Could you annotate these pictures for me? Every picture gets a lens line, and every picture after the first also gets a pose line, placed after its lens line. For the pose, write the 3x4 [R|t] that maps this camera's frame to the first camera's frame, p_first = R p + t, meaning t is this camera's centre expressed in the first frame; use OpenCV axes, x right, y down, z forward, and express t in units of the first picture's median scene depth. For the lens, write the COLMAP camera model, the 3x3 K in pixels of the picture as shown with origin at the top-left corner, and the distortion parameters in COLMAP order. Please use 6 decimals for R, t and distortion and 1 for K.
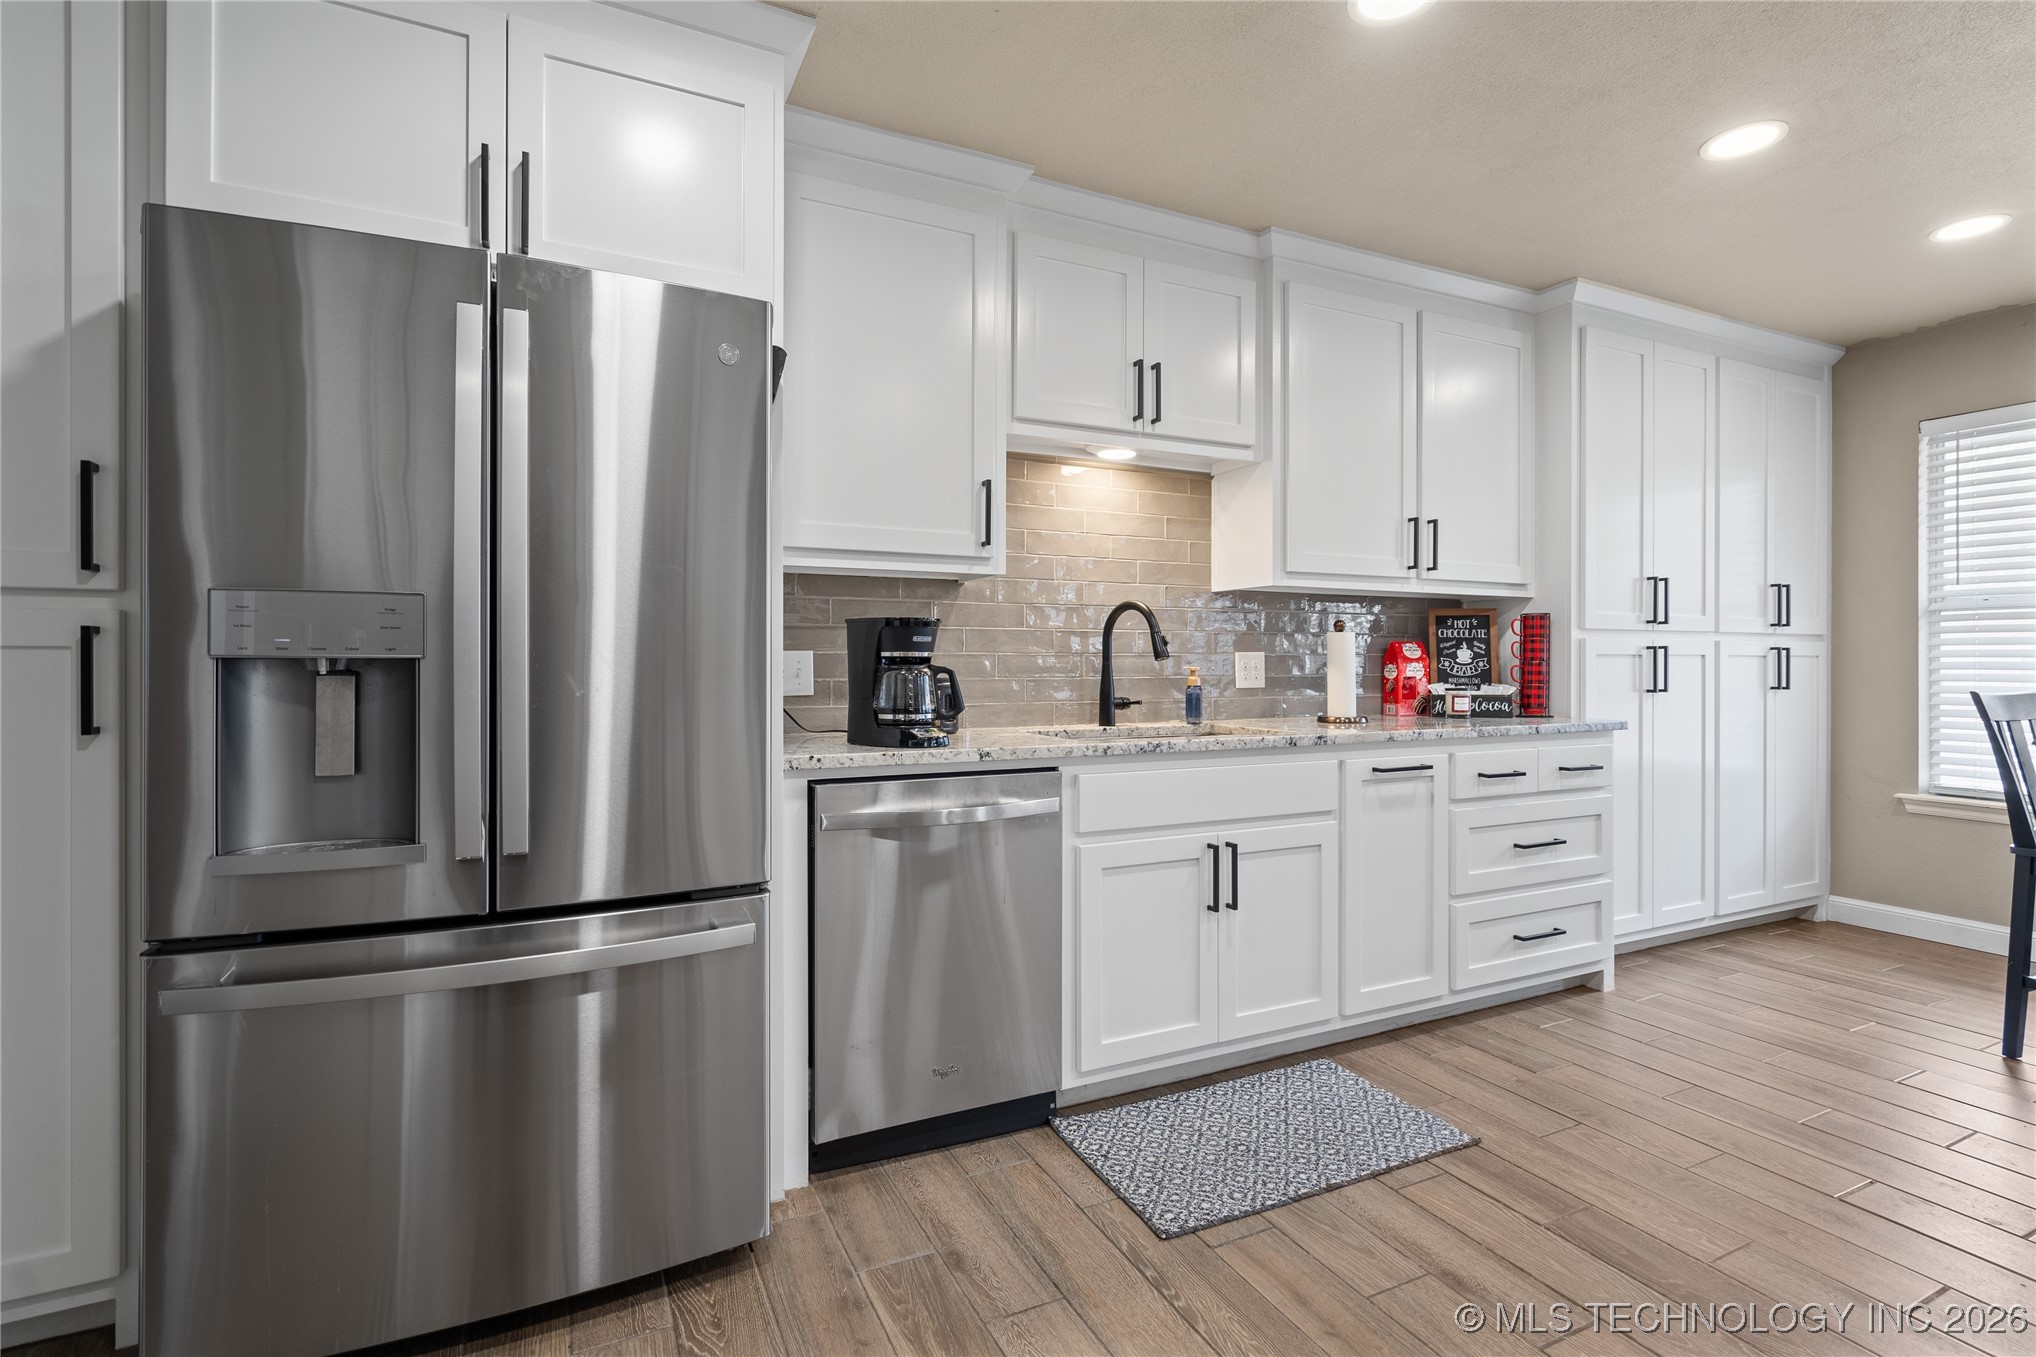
lens RADIAL K [[950.3, 0, 1014.5], [0, 950.3, 664.6], [0, 0, 1]] dist [-0.000351, 0.001893]
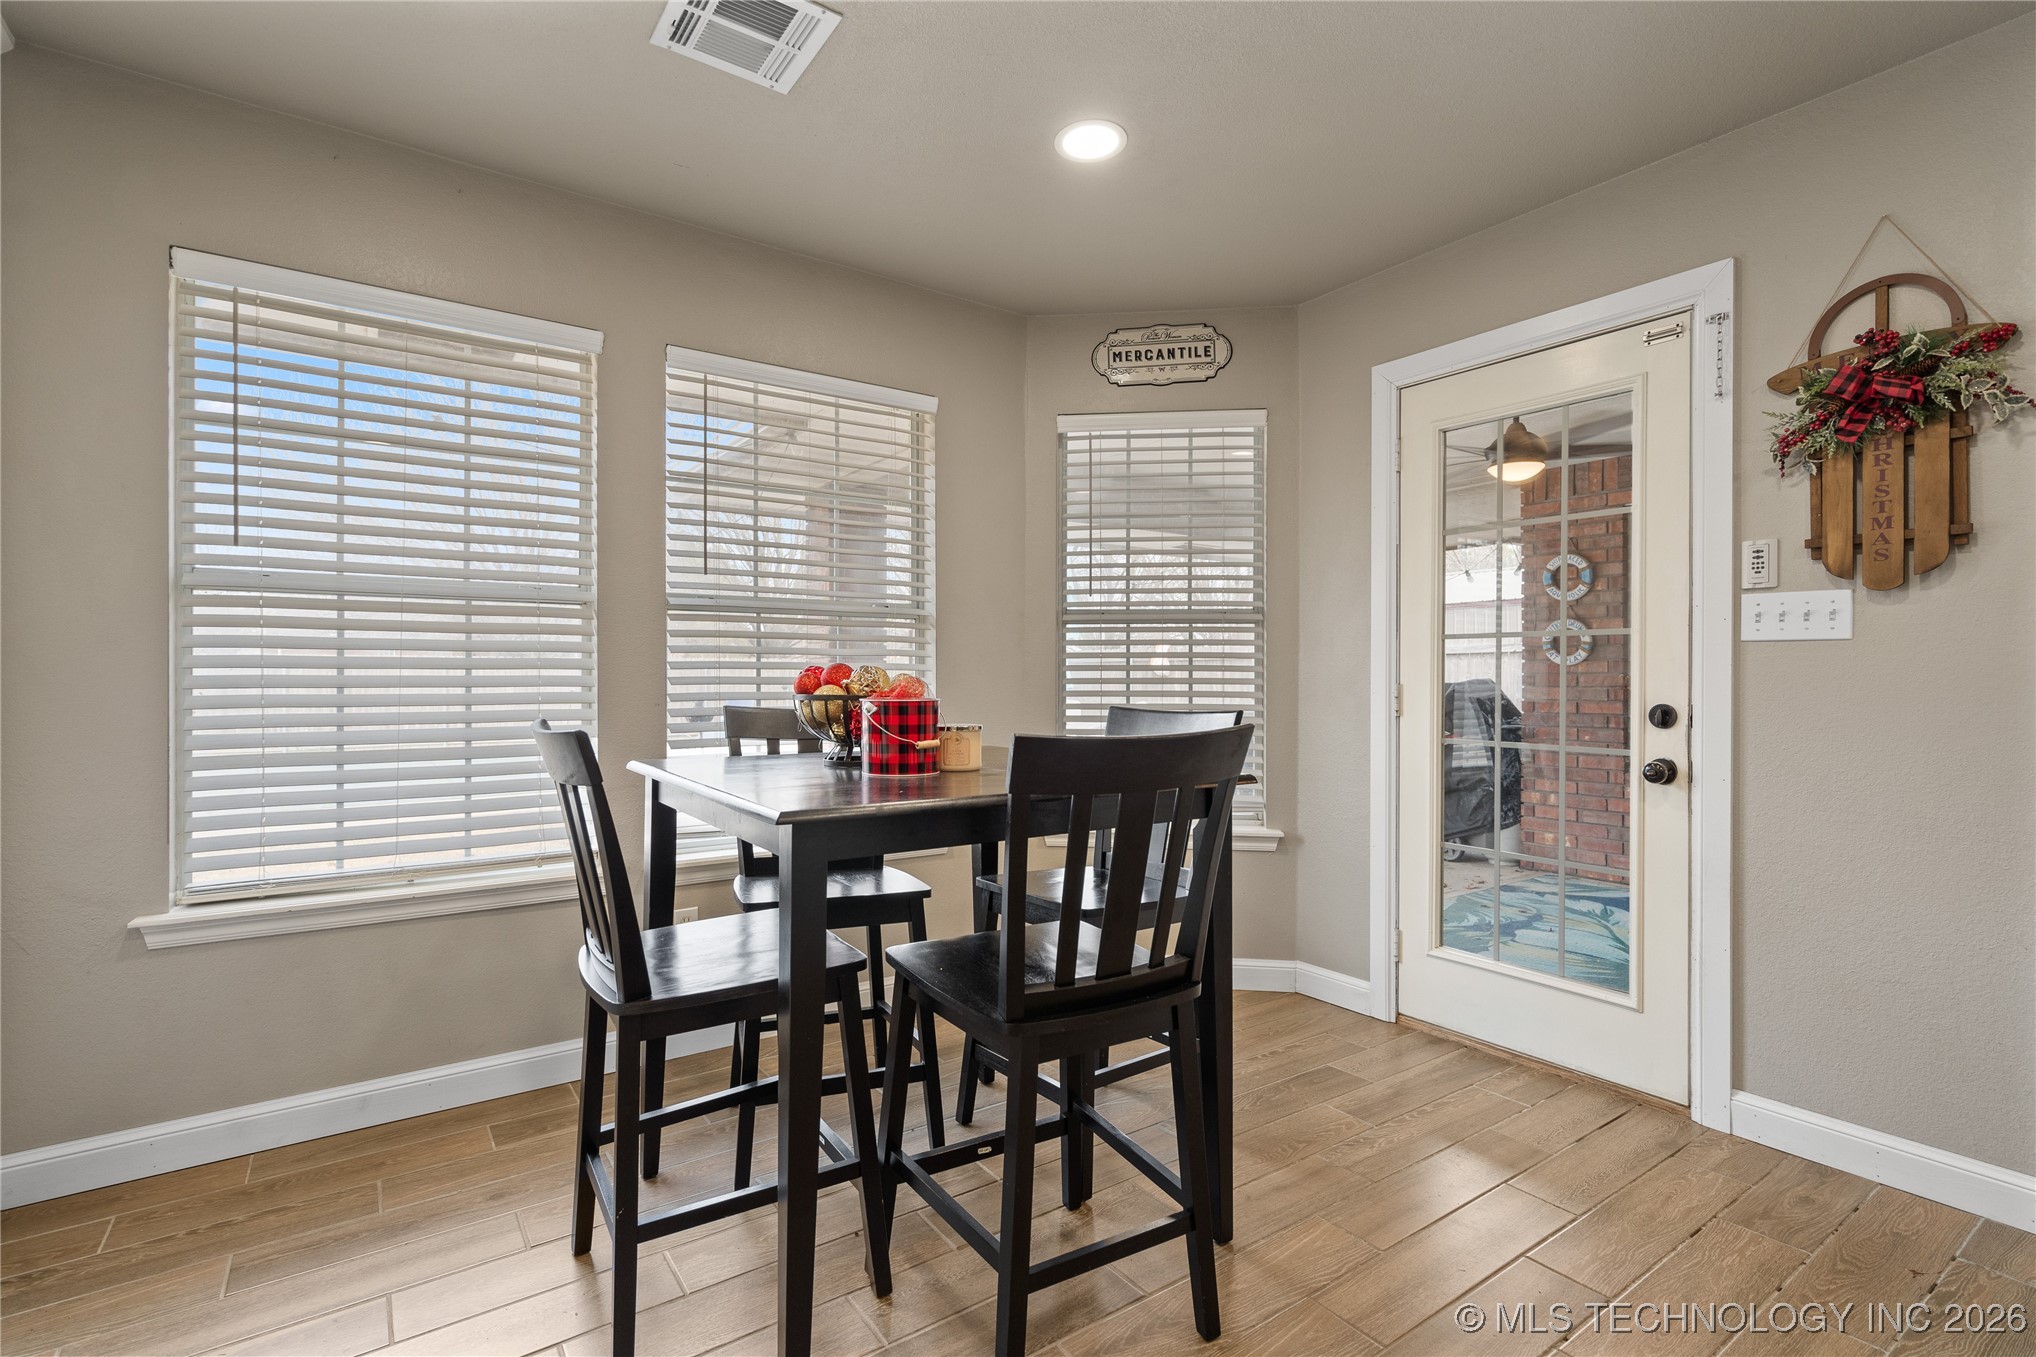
lens RADIAL K [[950.3, 0, 1020.0], [0, 950.3, 677.3], [0, 0, 1]] dist [-0.000351, 0.001893]
pose [[-0.167778, 0.001839, 0.985823, 0.375835], [-0.000077, 0.999998, -0.001878, -0.000832], [-0.985825, -0.000391, -0.167778, 0.720122]]
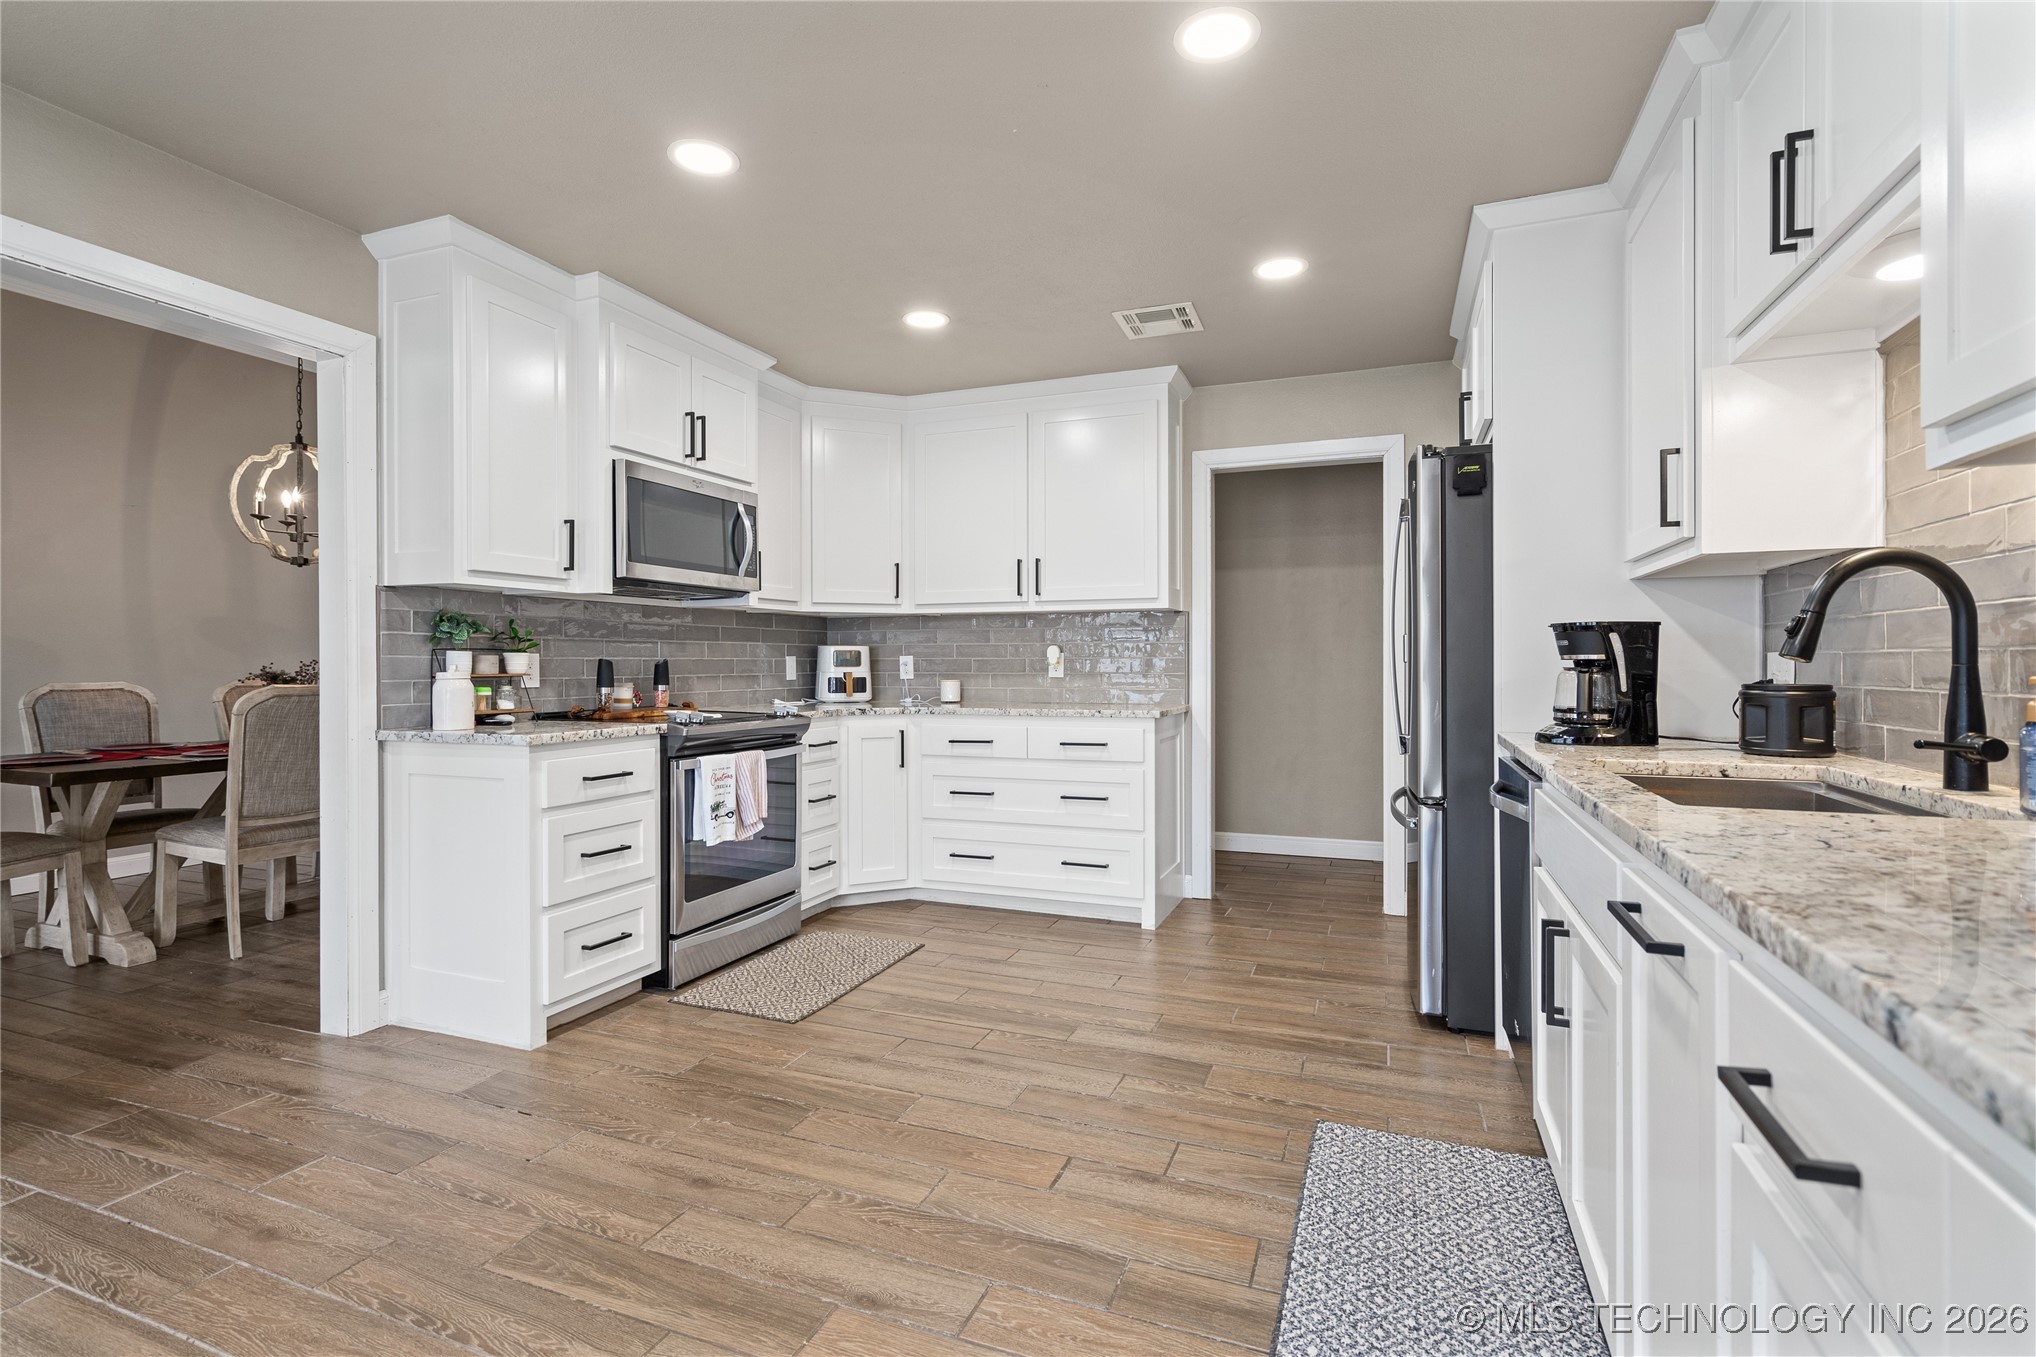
lens RADIAL K [[950.3, 0, 1014.8], [0, 950.3, 659.9], [0, 0, 1]] dist [-0.000351, 0.001893]
pose [[-0.735813, 0.000574, -0.677185, 0.757152], [0.003079, 0.999992, -0.002498, -0.004925], [0.677178, -0.003924, -0.735809, 0.959011]]
